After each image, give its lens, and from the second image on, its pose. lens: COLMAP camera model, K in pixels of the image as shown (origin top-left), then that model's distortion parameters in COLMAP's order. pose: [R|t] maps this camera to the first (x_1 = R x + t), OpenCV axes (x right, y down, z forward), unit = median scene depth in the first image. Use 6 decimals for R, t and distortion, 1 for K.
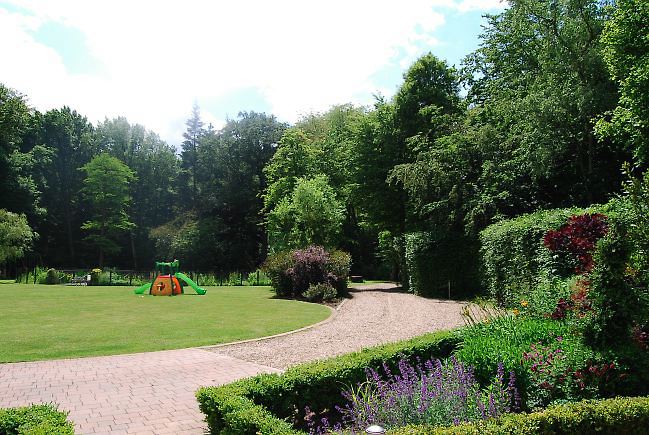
lens RADIAL K [[529.6, 0, 324.5], [0, 529.6, 217.5], [0, 0, 1]] dist [-0.058978, 0.000480]
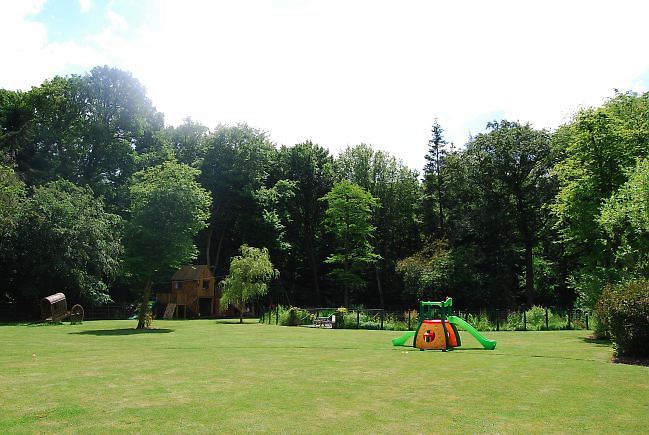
lens RADIAL K [[529.6, 0, 324.5], [0, 529.6, 217.5], [0, 0, 1]] dist [-0.058978, 0.000480]
pose [[0.903555, -0.066514, -0.423279, -0.060945], [0.038714, 0.996510, -0.073950, 0.009994], [0.426720, 0.050431, 0.902977, 0.142540]]
